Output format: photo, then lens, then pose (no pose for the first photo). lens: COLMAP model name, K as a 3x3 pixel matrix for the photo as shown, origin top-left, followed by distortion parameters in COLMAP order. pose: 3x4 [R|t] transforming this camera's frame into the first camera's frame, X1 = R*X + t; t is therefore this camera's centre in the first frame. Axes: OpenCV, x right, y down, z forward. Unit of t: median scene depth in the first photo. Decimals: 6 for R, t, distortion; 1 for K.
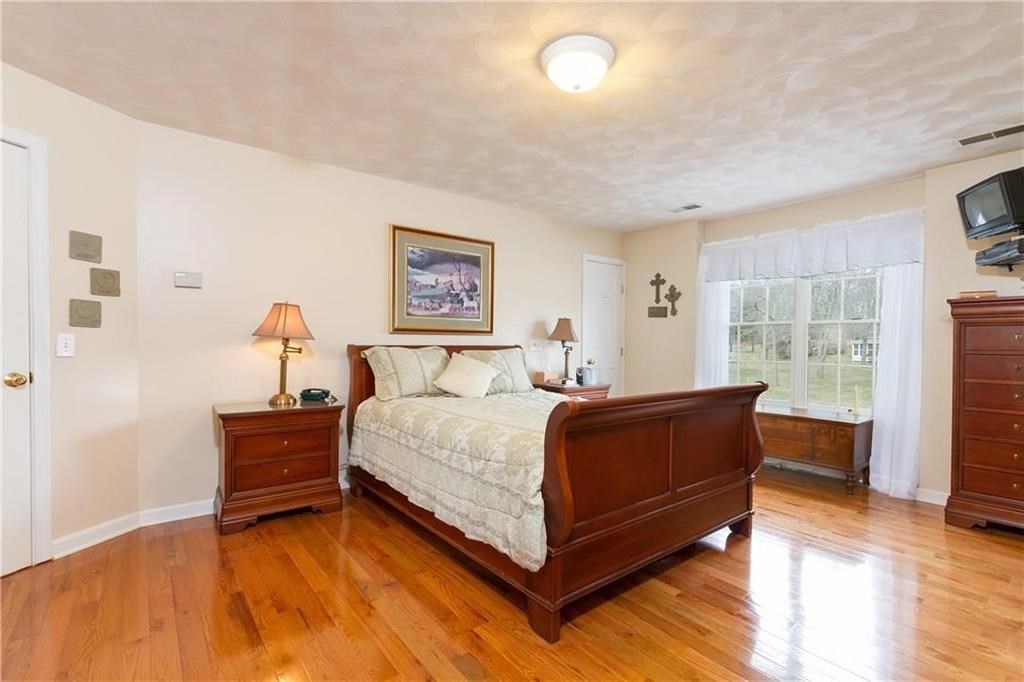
lens RADIAL K [[467.5, 0, 517.0], [0, 467.5, 347.4], [0, 0, 1]] dist [0.011141, -0.000462]
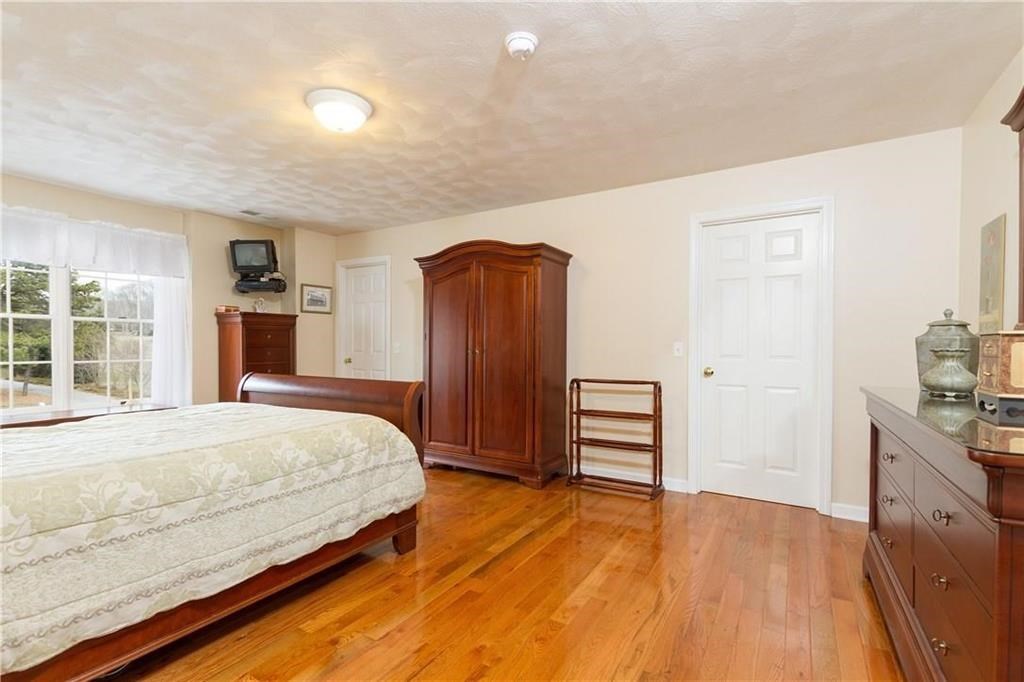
lens RADIAL K [[467.5, 0, 517.0], [0, 467.5, 347.4], [0, 0, 1]] dist [0.011141, -0.000462]
pose [[-0.343192, -0.020793, 0.939035, -1.000091], [0.008278, 0.999649, 0.025160, -0.019646], [-0.939229, 0.016408, -0.342900, 0.859137]]
